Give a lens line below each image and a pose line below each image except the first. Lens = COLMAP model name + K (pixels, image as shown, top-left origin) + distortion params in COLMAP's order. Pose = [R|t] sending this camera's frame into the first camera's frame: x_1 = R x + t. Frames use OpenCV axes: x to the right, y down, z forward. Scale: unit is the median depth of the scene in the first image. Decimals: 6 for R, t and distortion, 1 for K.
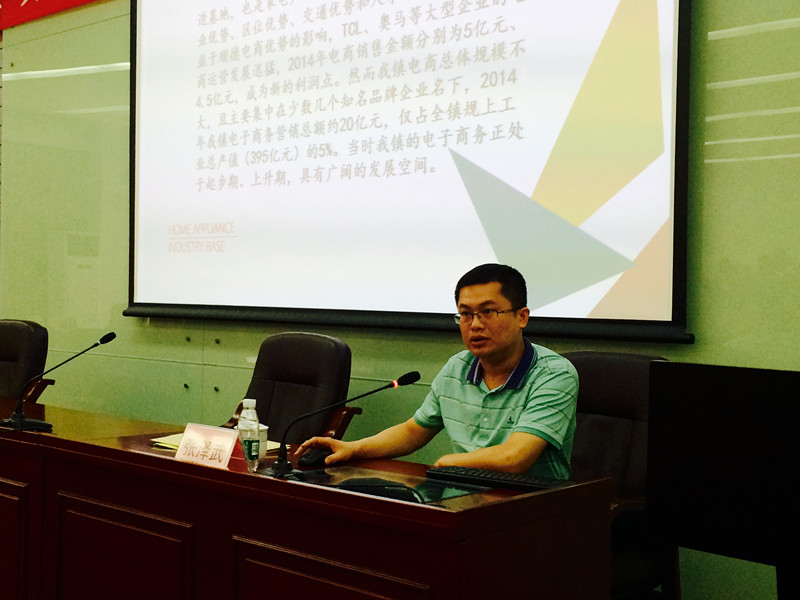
lens RADIAL K [[996.7, 0, 400.0], [0, 996.7, 300.0], [0, 0, 1]] dist [-0.013650, 0.367636]
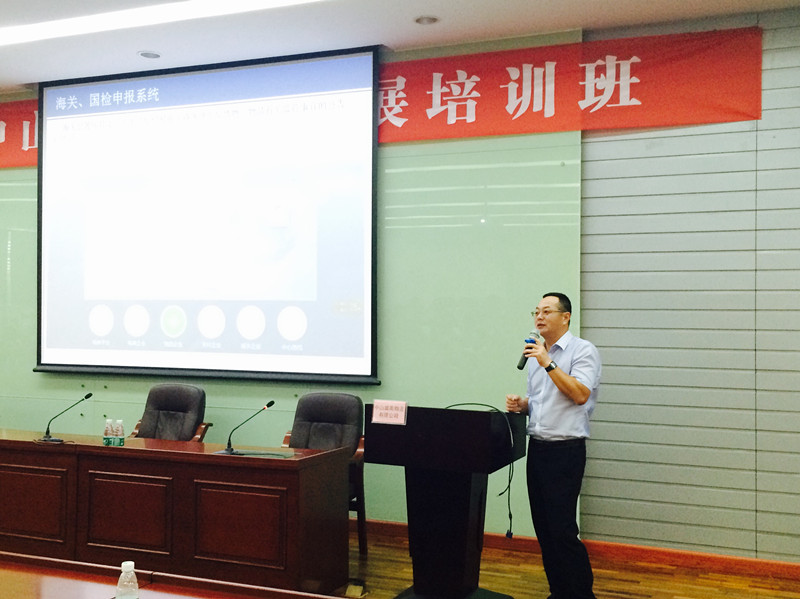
lens RADIAL K [[1021.4, 0, 400.0], [0, 1021.4, 299.5], [0, 0, 1]] dist [0.016312, 0.028865]
pose [[0.962597, -0.014453, 0.270550, -0.202371], [0.017311, 0.999817, -0.008182, -0.094318], [-0.270383, 0.012560, 0.962671, -0.876664]]
